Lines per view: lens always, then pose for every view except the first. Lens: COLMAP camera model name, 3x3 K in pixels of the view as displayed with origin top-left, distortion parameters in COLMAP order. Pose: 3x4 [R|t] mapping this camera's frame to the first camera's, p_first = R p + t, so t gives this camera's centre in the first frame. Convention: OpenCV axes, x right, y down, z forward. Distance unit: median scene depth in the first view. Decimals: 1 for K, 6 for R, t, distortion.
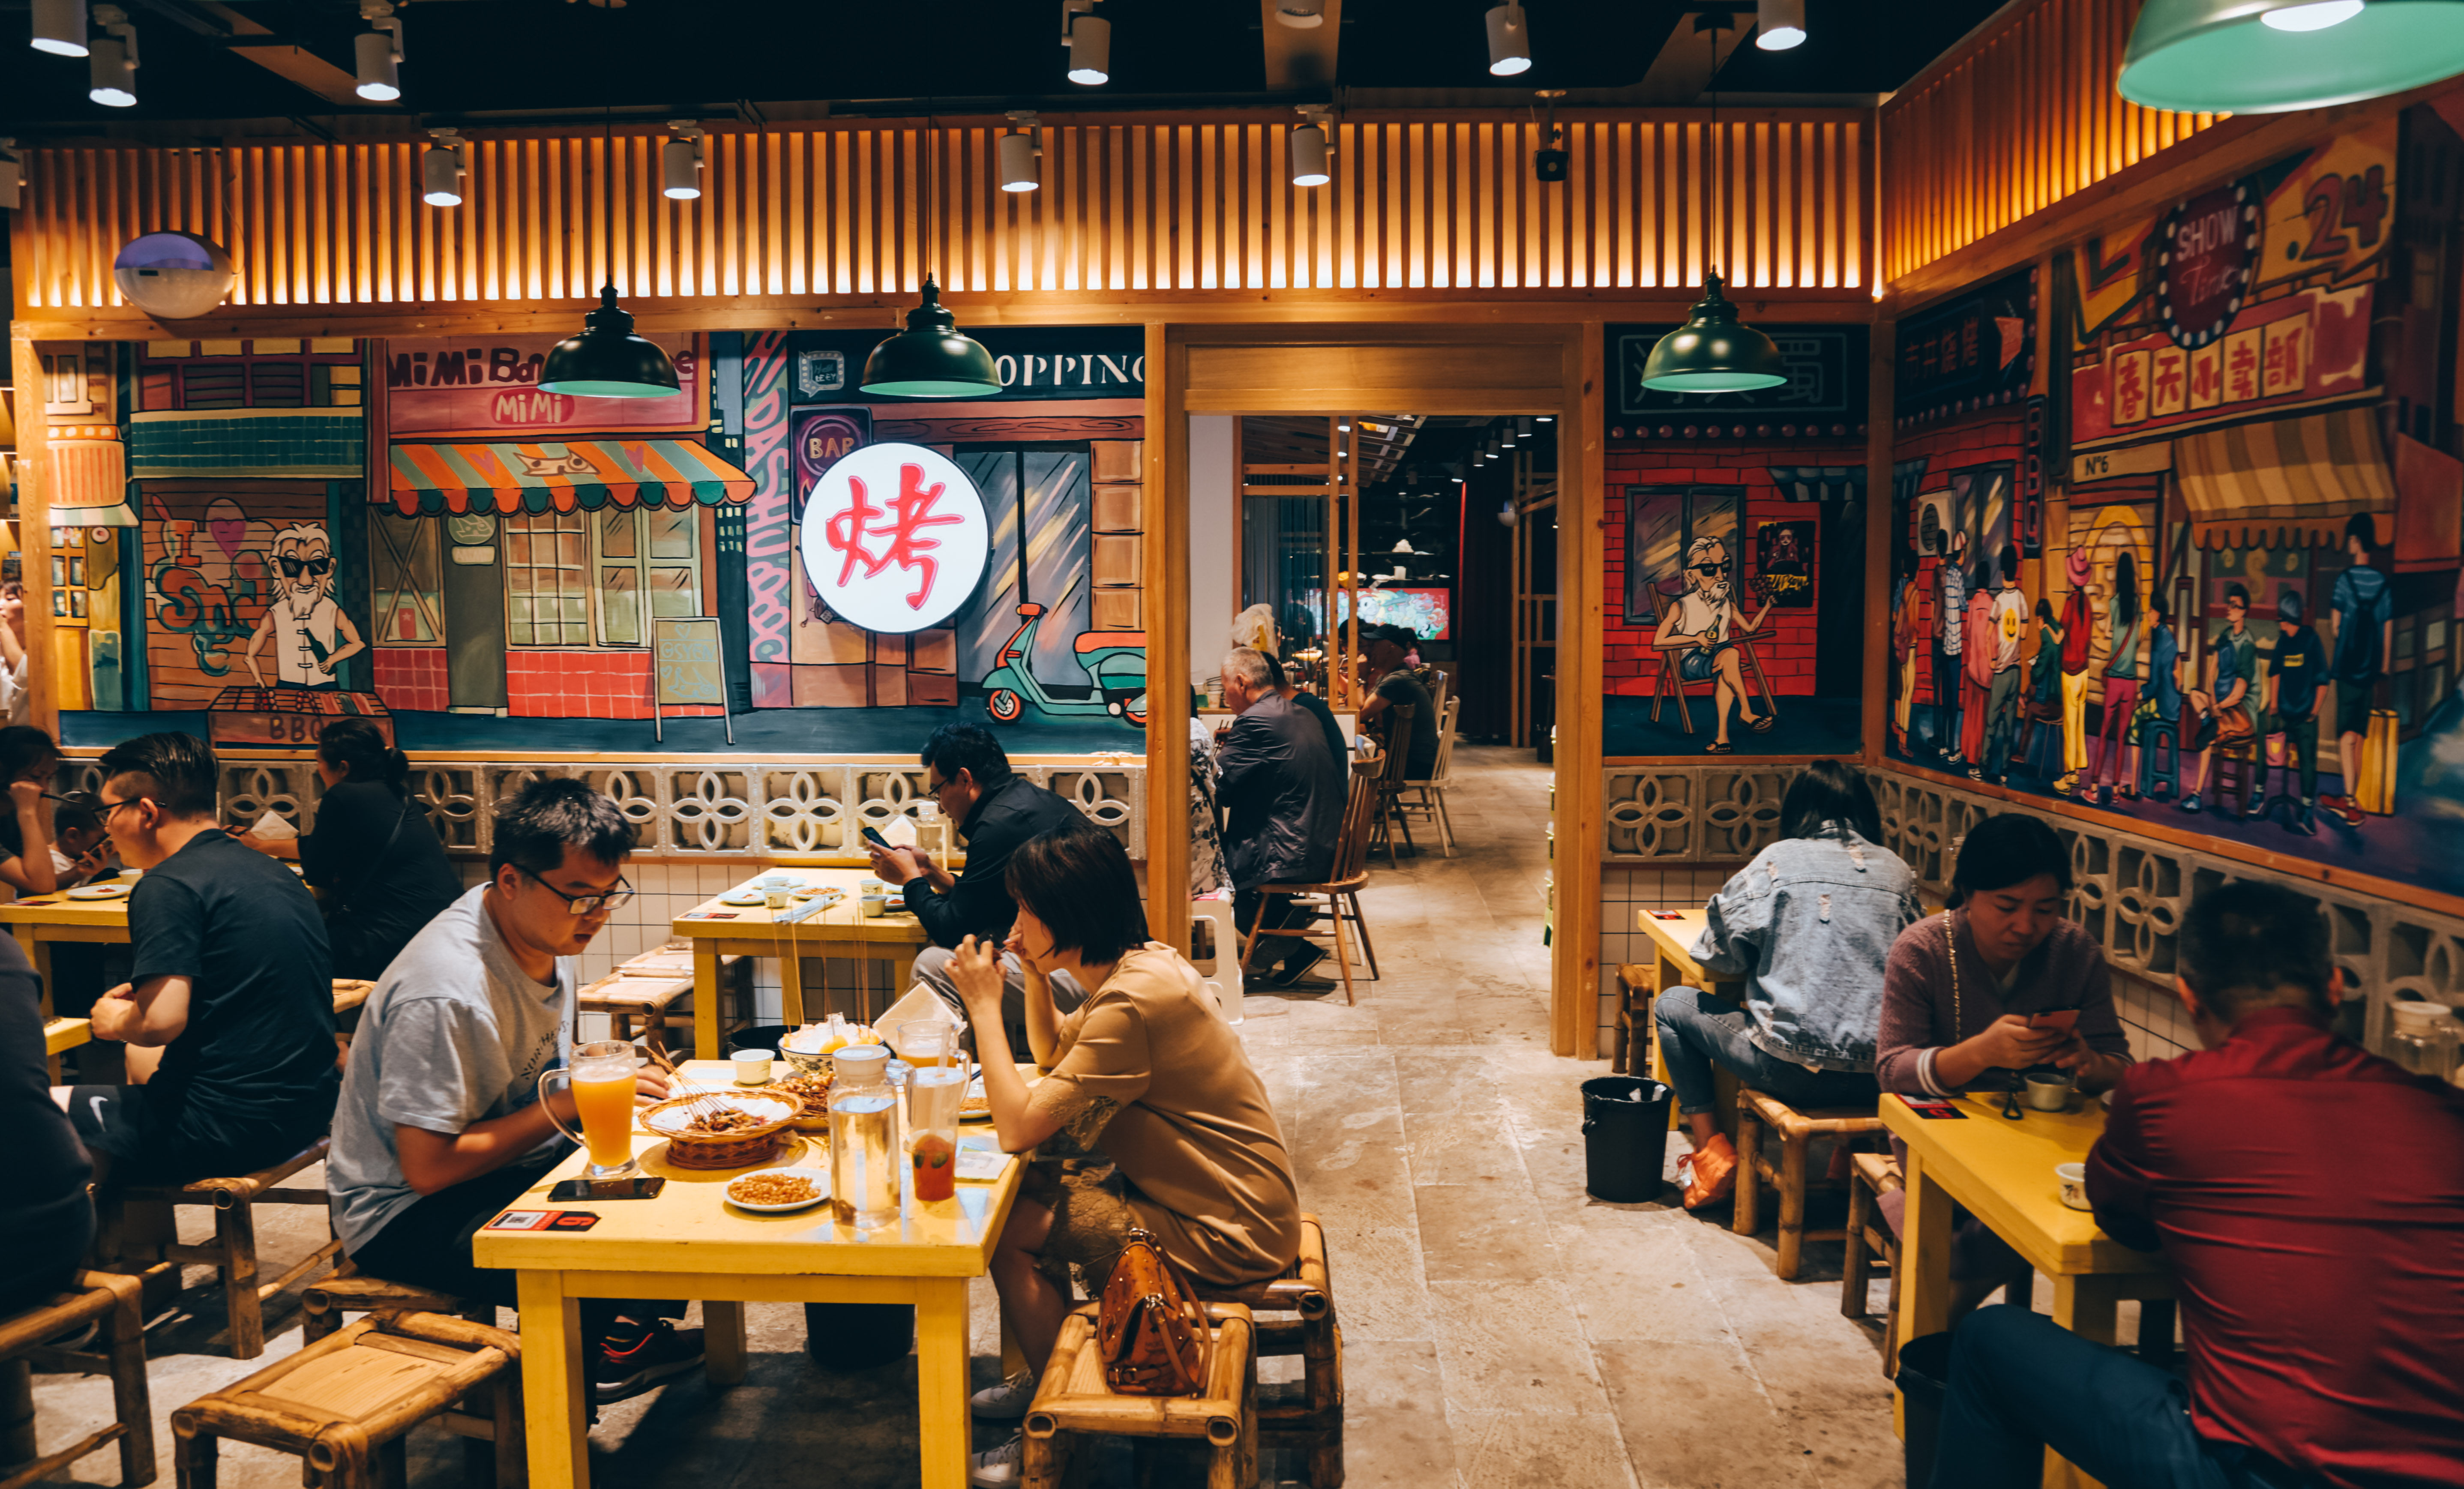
lens RADIAL K [[1683.1, 0, 1232.0], [0, 1683.1, 744.5], [0, 0, 1]] dist [-0.120043, 0.069661]
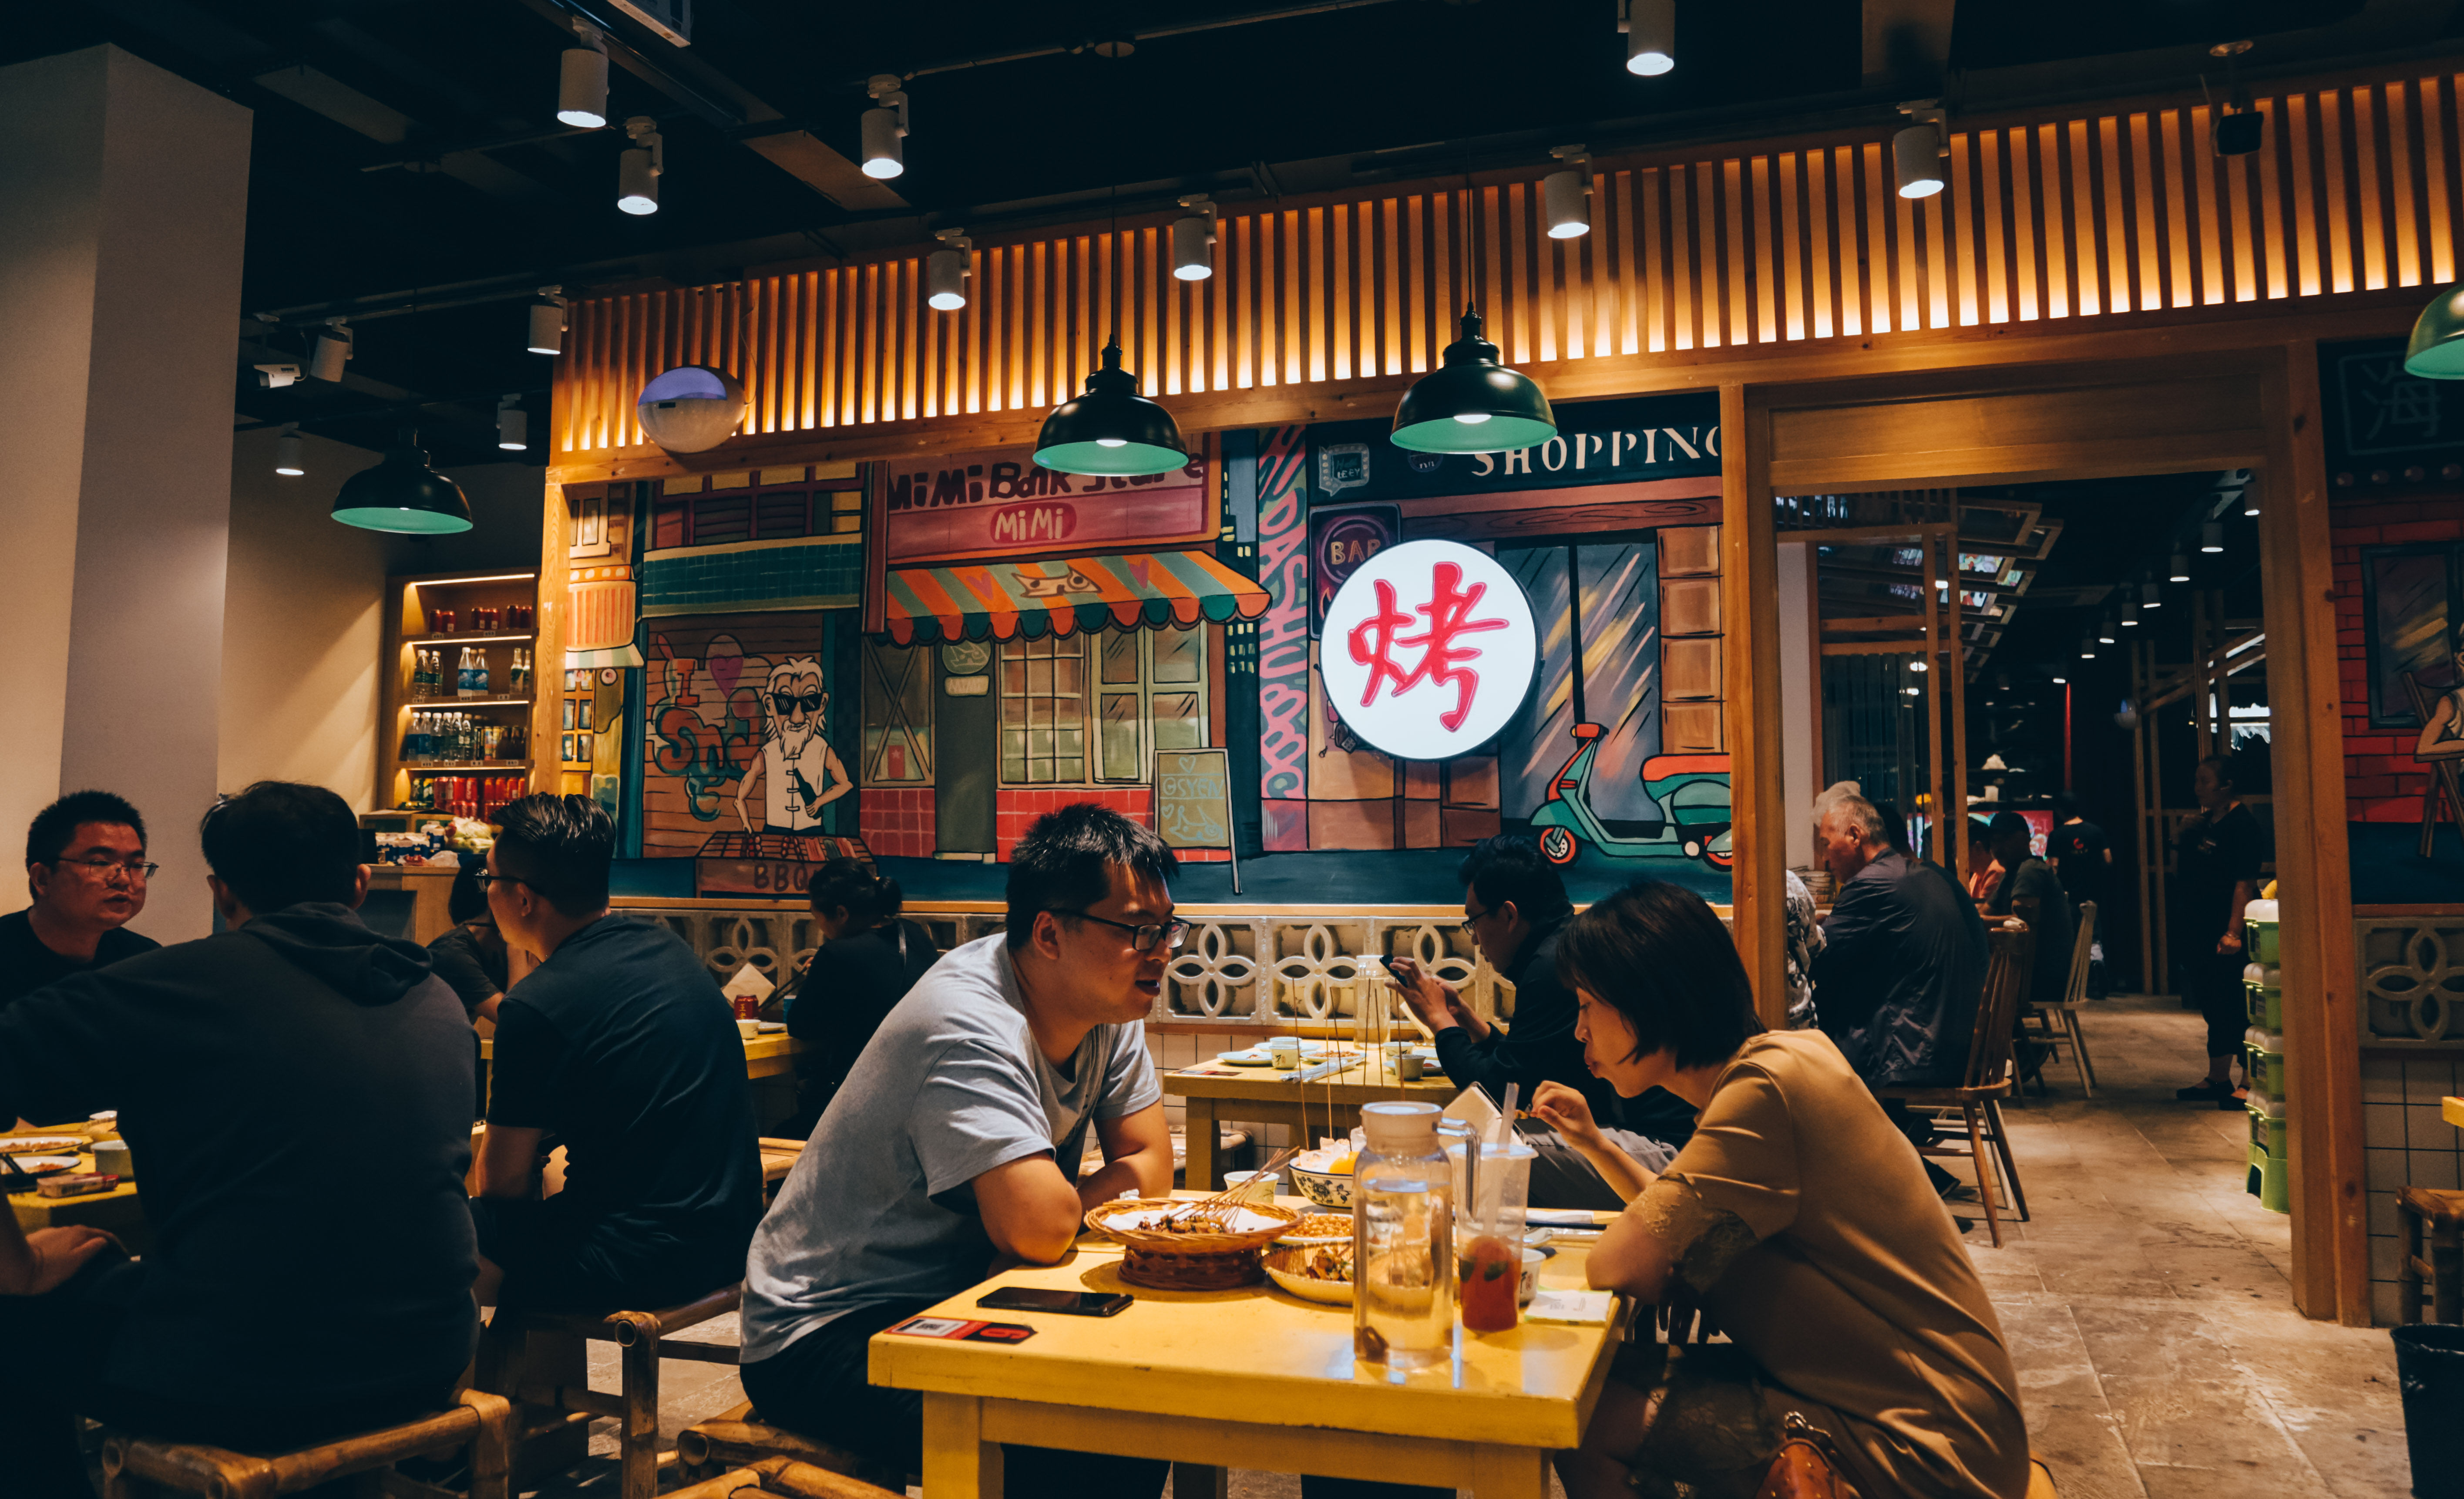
lens RADIAL K [[1815.7, 0, 1231.7], [0, 1815.7, 697.6], [0, 0, 1]] dist [-0.114932, 0.081097]
pose [[0.955451, -0.026848, -0.293927, -0.023875], [-0.023449, 0.985801, -0.166270, 0.057069], [0.294218, 0.165755, 0.941255, 0.095321]]
